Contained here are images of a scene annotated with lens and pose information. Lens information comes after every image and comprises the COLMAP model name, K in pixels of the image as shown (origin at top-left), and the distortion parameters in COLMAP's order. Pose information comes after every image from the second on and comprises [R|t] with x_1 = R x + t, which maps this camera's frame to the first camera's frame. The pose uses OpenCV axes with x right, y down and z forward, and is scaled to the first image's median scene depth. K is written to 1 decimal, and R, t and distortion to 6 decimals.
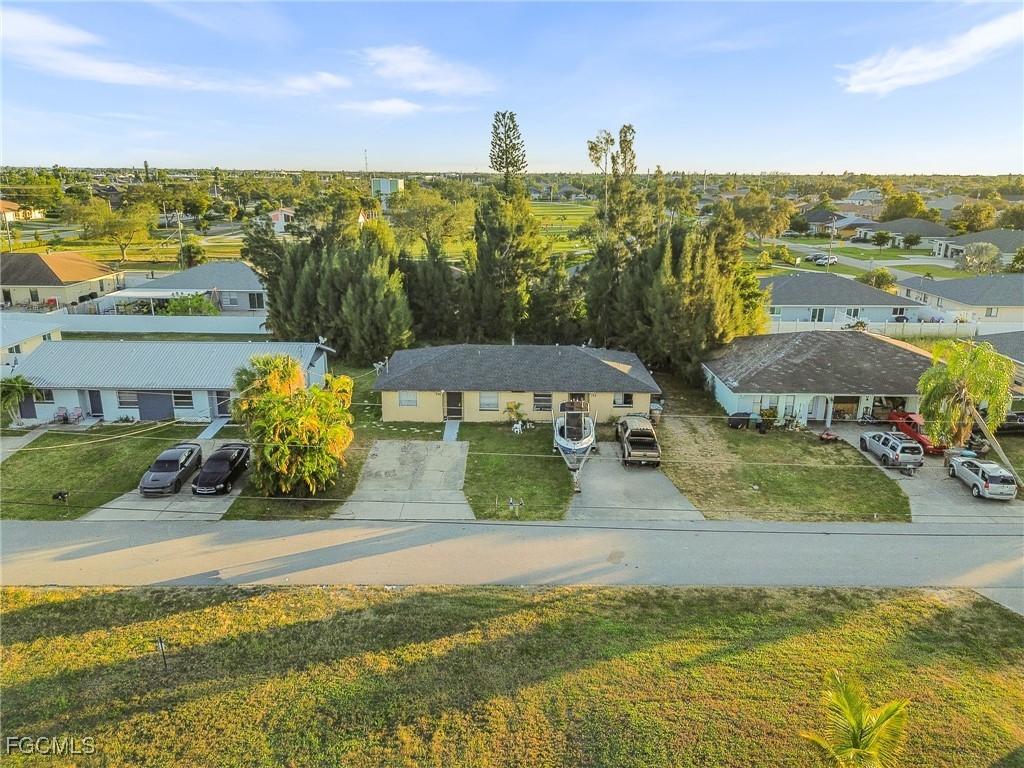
lens RADIAL K [[741.9, 0, 512.0], [0, 741.9, 384.0], [0, 0, 1]] dist [0.024485, -0.001199]
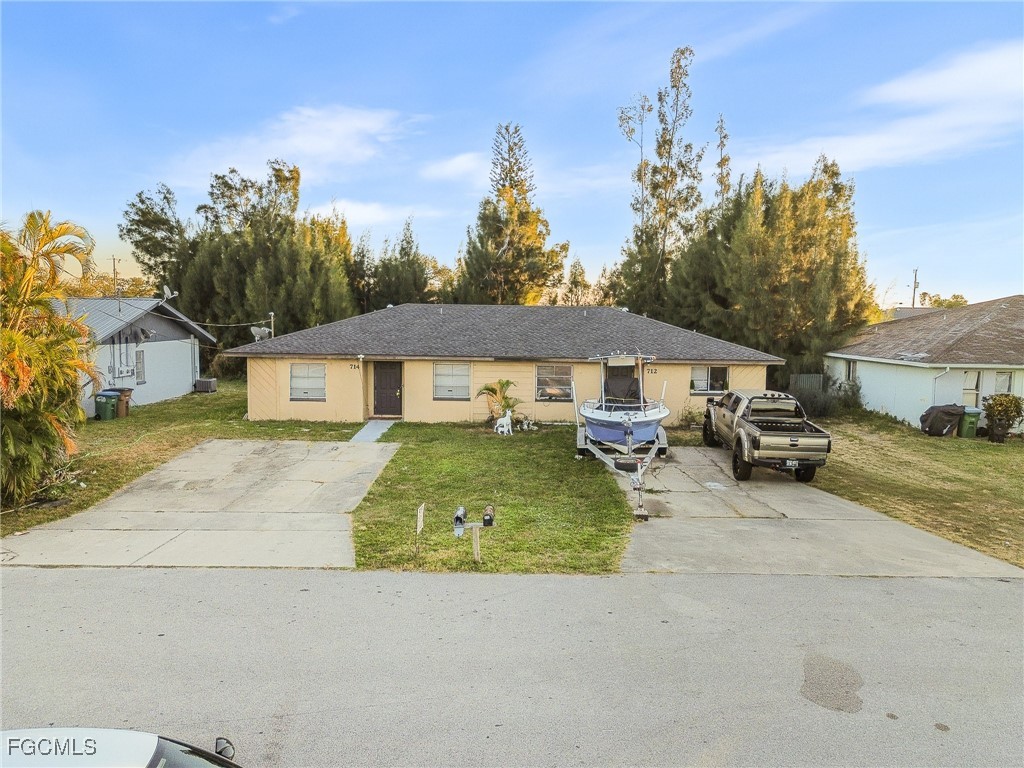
lens RADIAL K [[741.9, 0, 512.0], [0, 741.9, 384.0], [0, 0, 1]] dist [0.024485, -0.001199]
pose [[0.999802, 0.005942, -0.019009, 0.021673], [-0.009310, 0.983189, -0.182354, 0.119844], [0.017606, 0.182495, 0.983049, 0.485634]]
